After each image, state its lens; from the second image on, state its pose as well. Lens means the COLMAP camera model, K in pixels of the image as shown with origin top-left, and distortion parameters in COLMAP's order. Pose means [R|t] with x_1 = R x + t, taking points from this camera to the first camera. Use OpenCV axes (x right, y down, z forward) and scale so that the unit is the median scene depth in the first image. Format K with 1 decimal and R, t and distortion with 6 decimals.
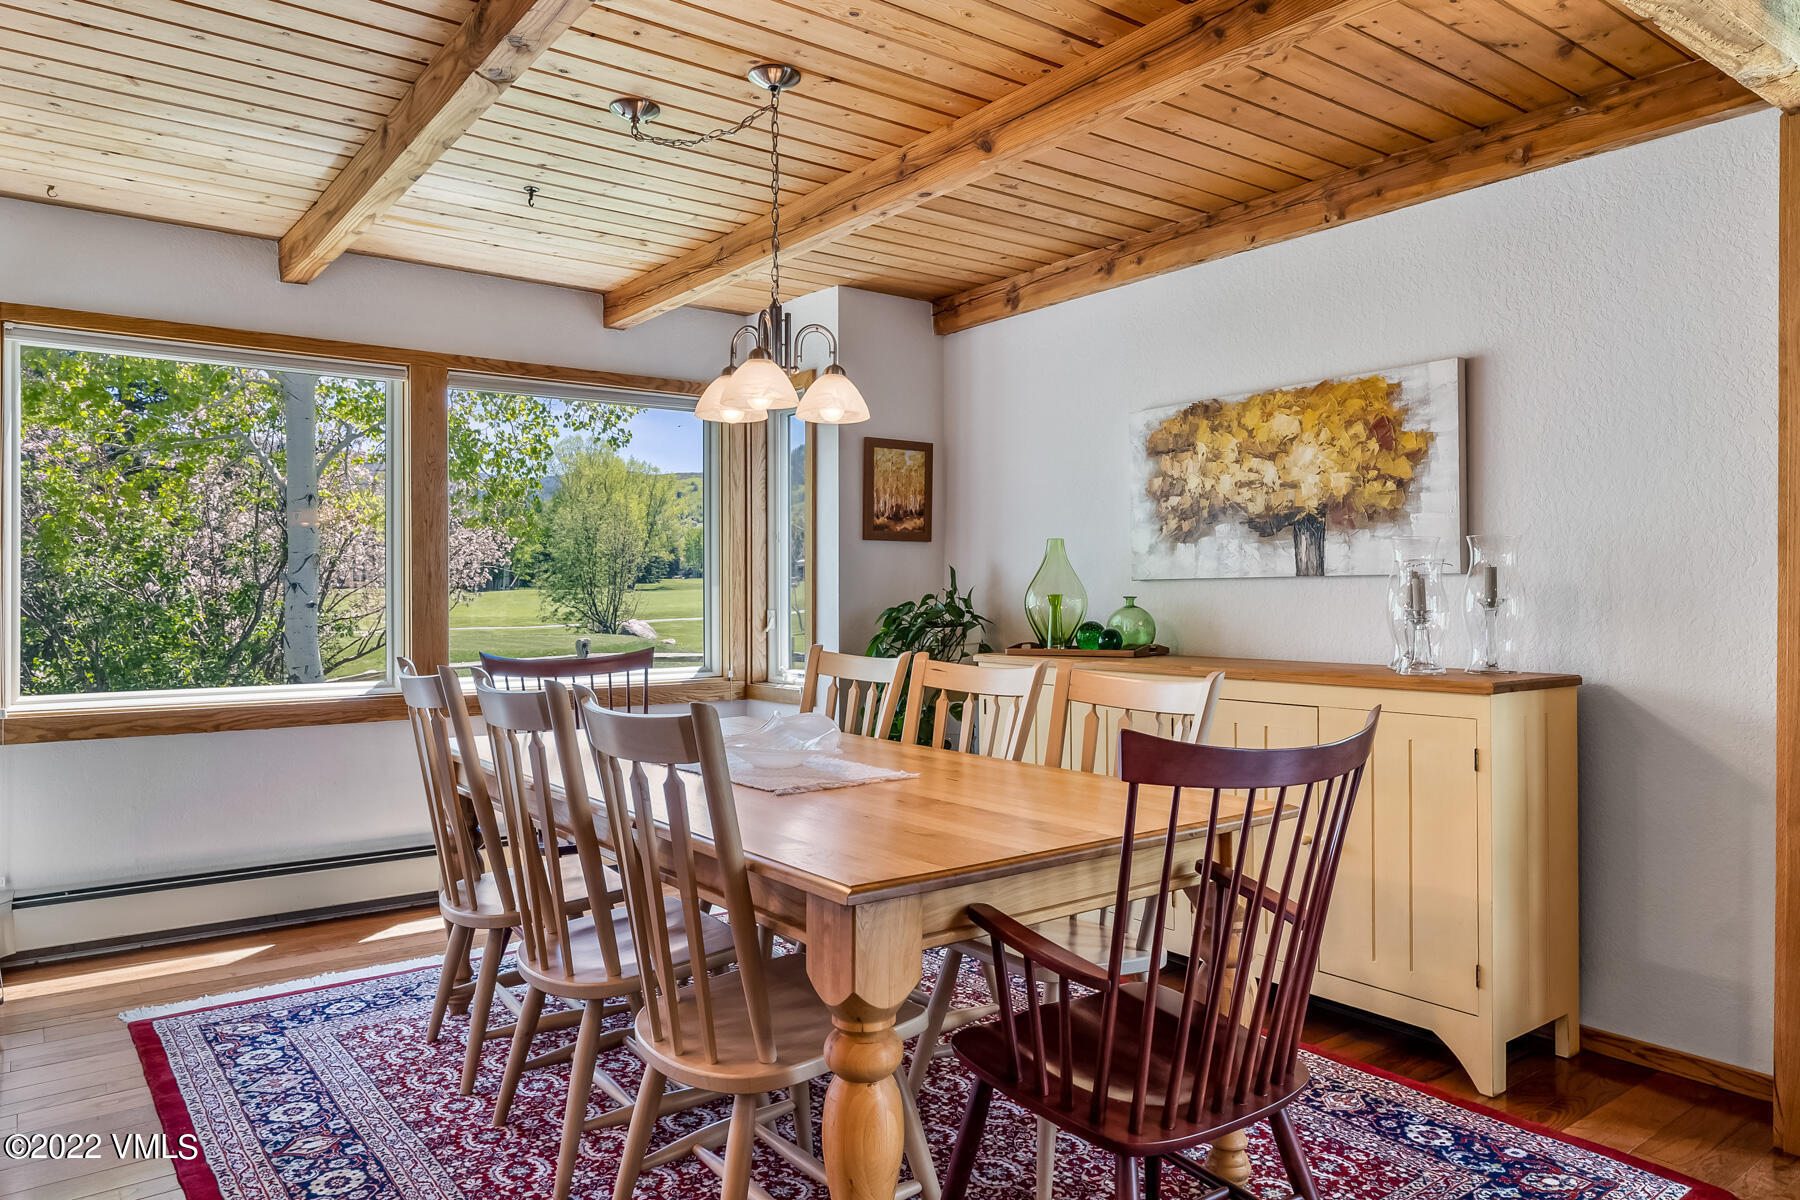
lens RADIAL K [[1169.9, 0, 892.7], [0, 1169.9, 600.1], [0, 0, 1]] dist [-0.000753, 0.000583]
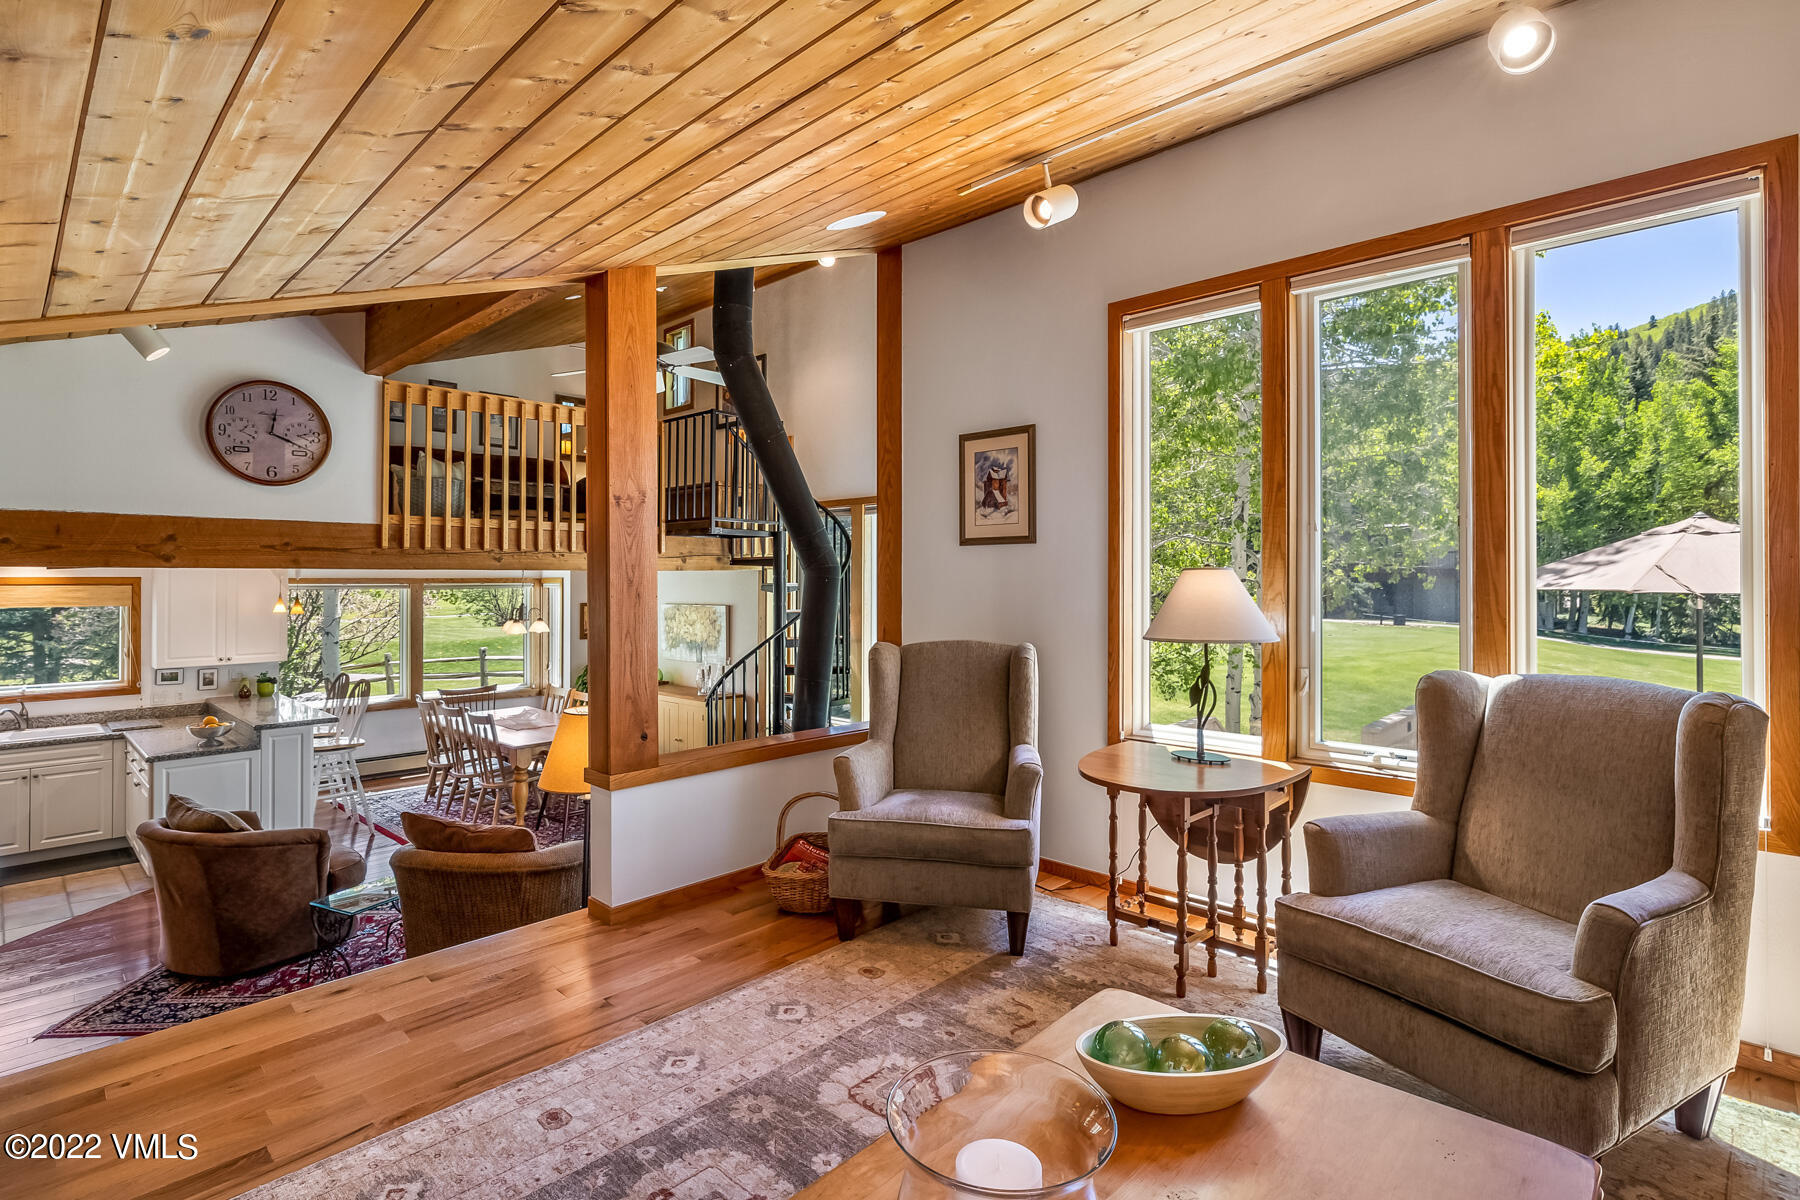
lens RADIAL K [[858.4, 0, 858.0], [0, 858.4, 571.9], [0, 0, 1]] dist [-0.012503, 0.001014]
pose [[0.989464, 0.000966, 0.144774, 0.447976], [0.002262, 0.999753, -0.022126, -0.222830], [-0.144760, 0.022220, 0.989217, -1.492725]]
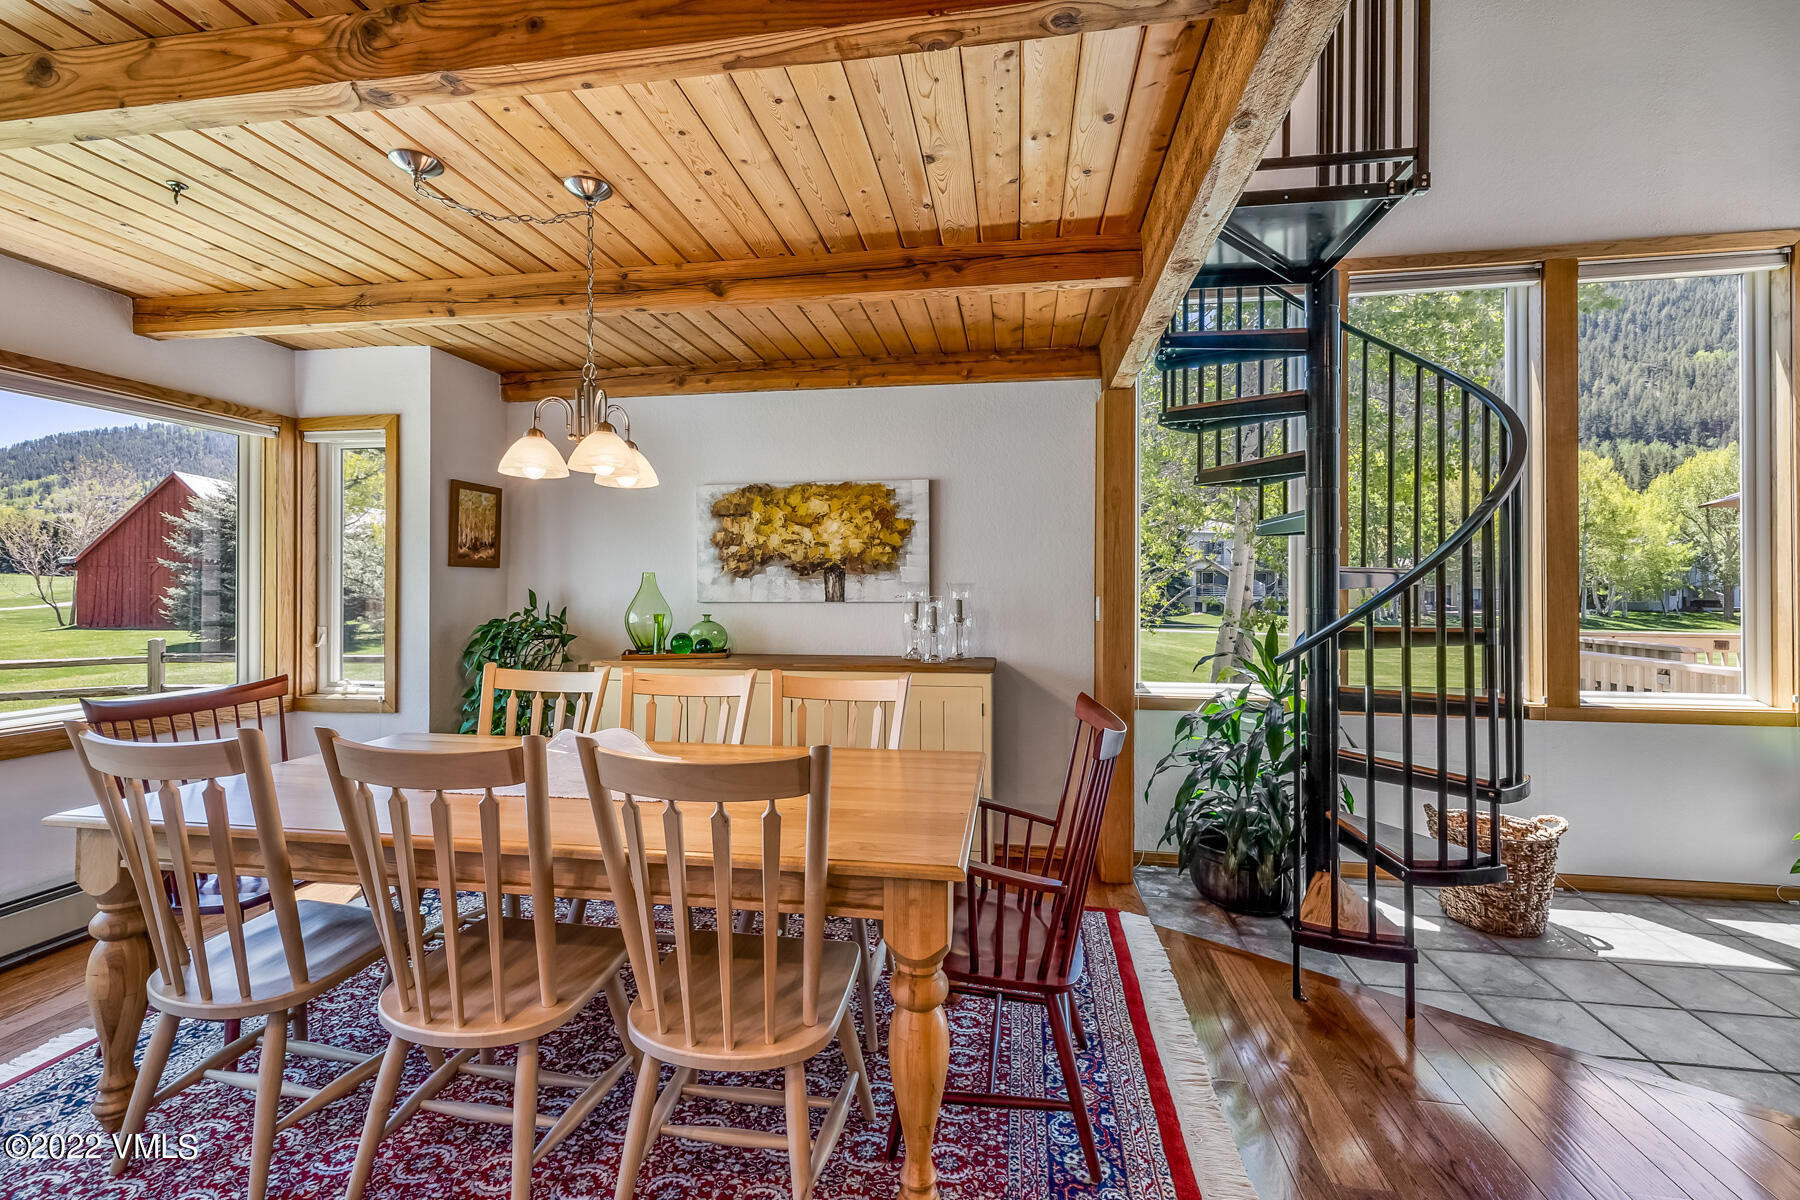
lens RADIAL K [[772.0, 0, 891.8], [0, 772.0, 589.4], [0, 0, 1]] dist [-0.002266, 0.000962]
pose [[0.721532, 0.003392, 0.692373, -0.320213], [0.000784, 0.999983, -0.005716, -0.031499], [-0.692380, 0.004668, 0.721518, 0.180106]]
